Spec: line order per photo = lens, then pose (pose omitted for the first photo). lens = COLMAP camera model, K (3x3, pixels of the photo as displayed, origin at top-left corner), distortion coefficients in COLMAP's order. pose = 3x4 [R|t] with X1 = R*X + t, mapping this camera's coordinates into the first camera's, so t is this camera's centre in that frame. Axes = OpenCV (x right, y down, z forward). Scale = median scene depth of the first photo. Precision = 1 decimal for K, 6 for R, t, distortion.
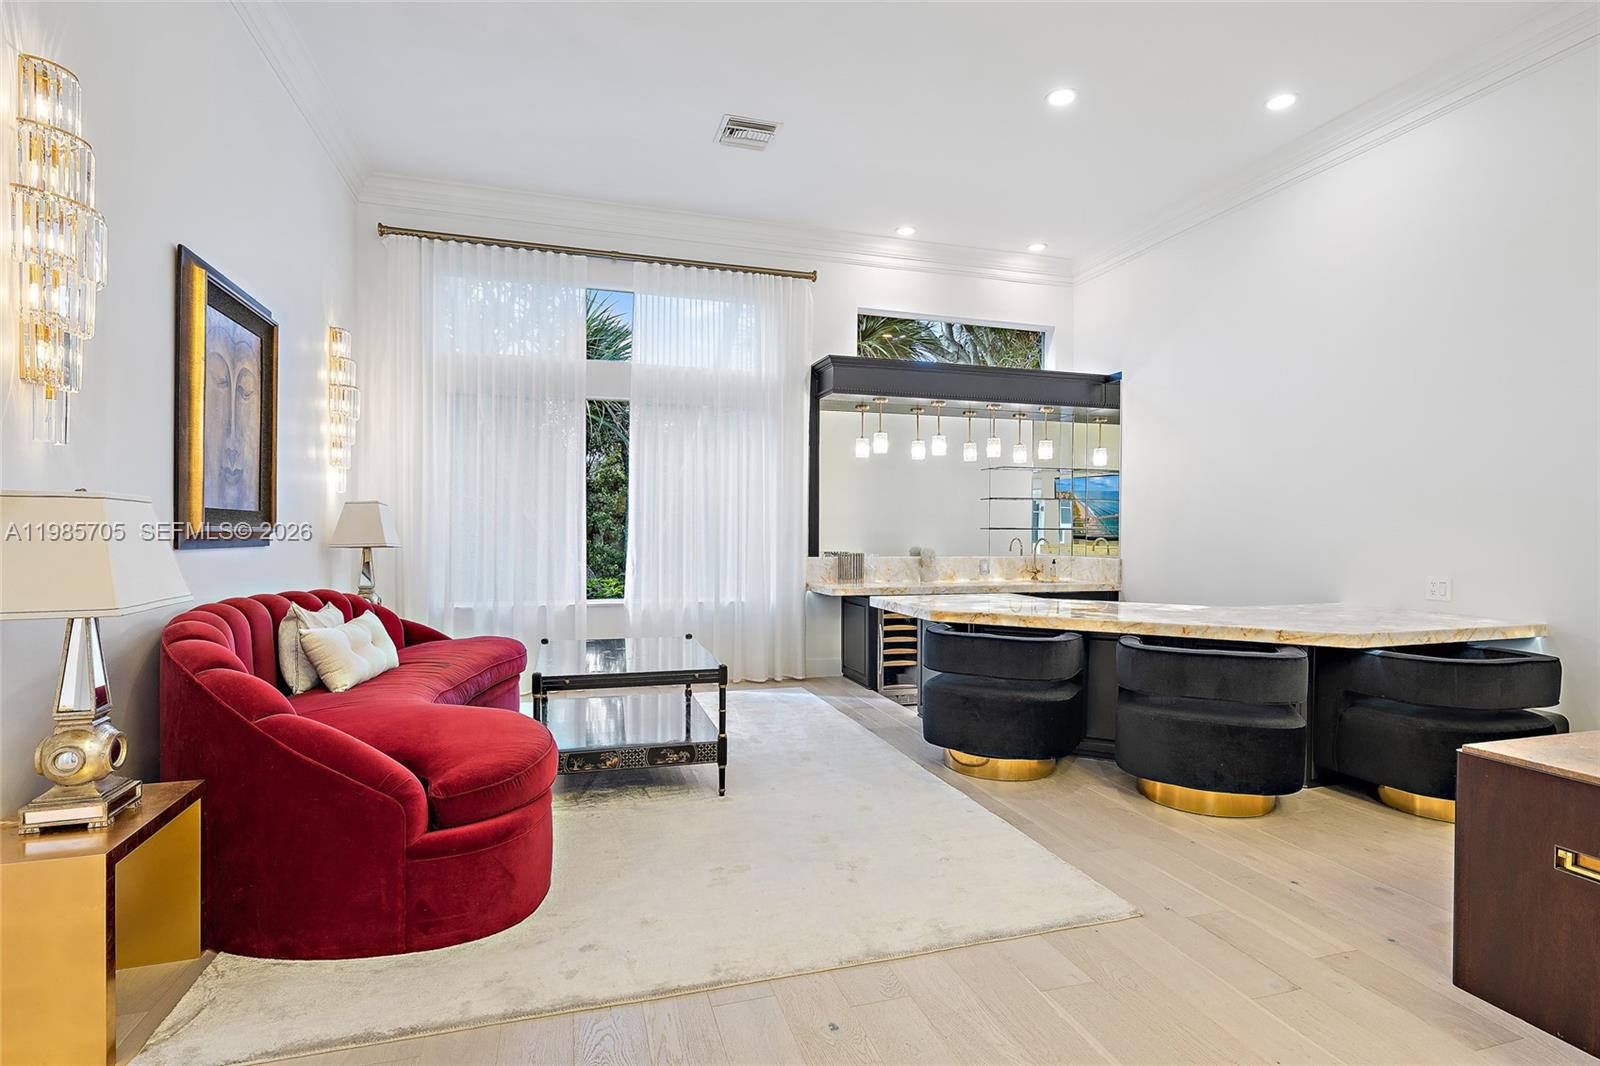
lens RADIAL K [[774.1, 0, 801.7], [0, 774.1, 535.0], [0, 0, 1]] dist [-0.003788, -0.000221]
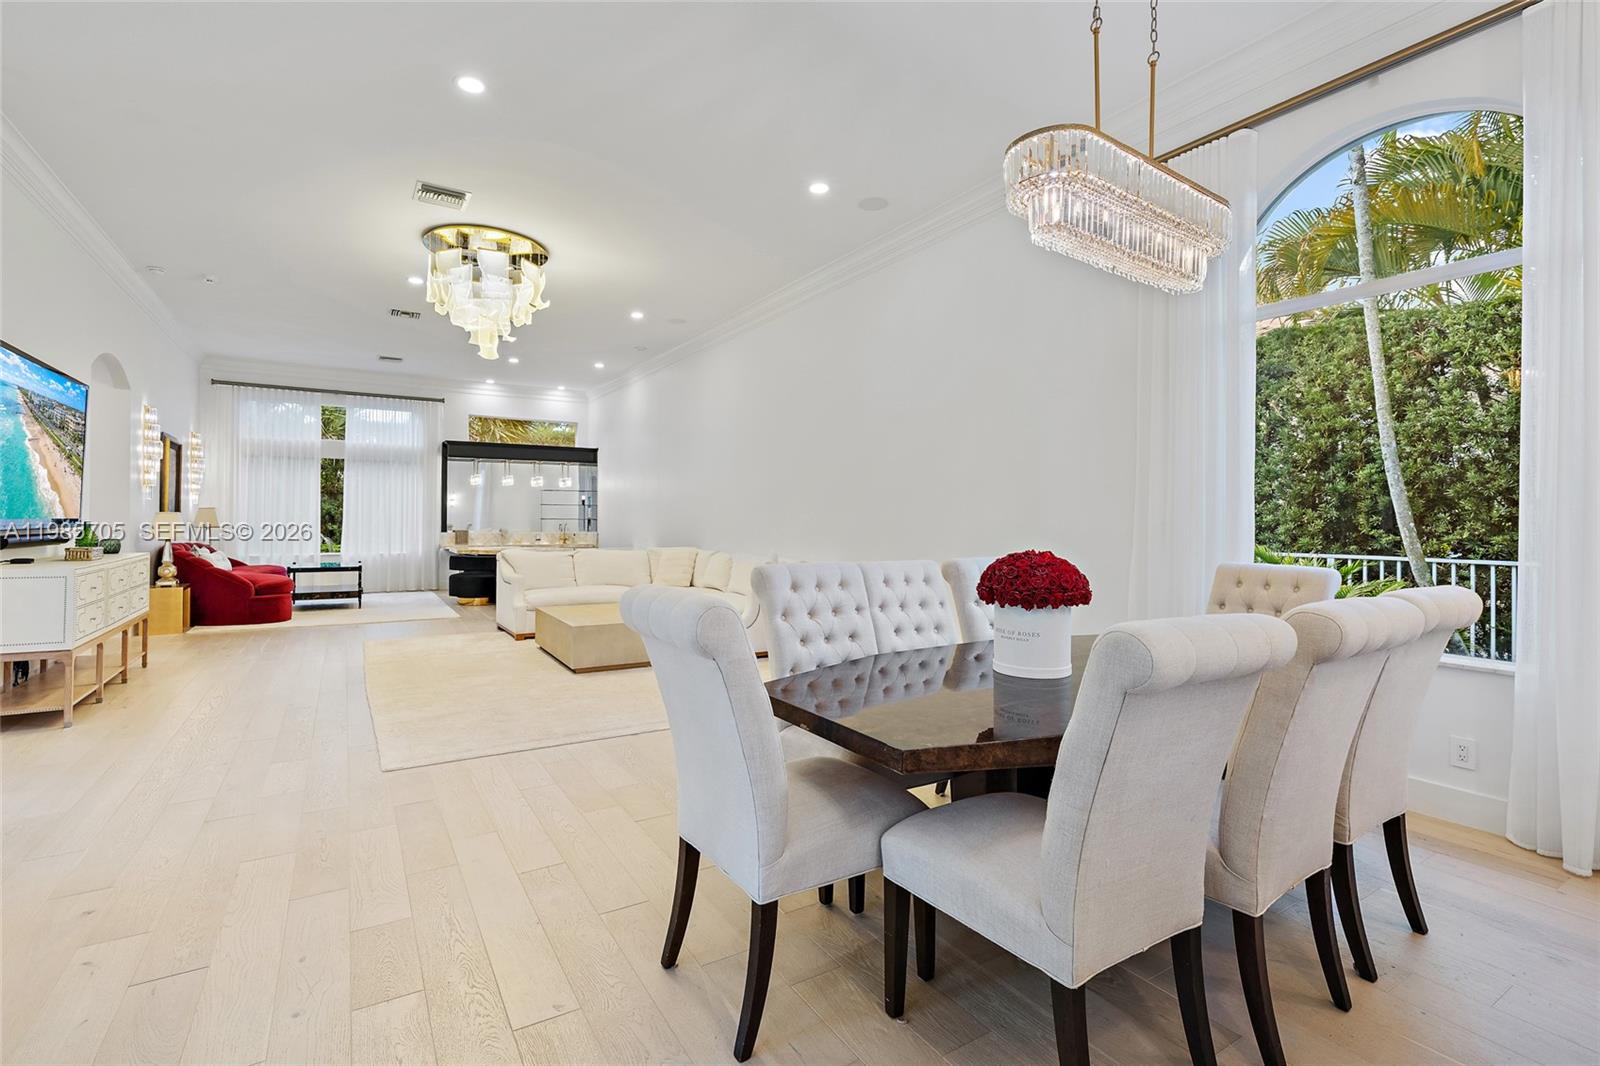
lens RADIAL K [[711.2, 0, 776.2], [0, 711.2, 520.7], [0, 0, 1]] dist [0.002133, 0.000233]
pose [[0.970172, -0.000138, 0.242419, 0.475486], [0.000896, 0.999995, -0.003016, 0.003737], [-0.242417, 0.003143, 0.970167, -1.239600]]
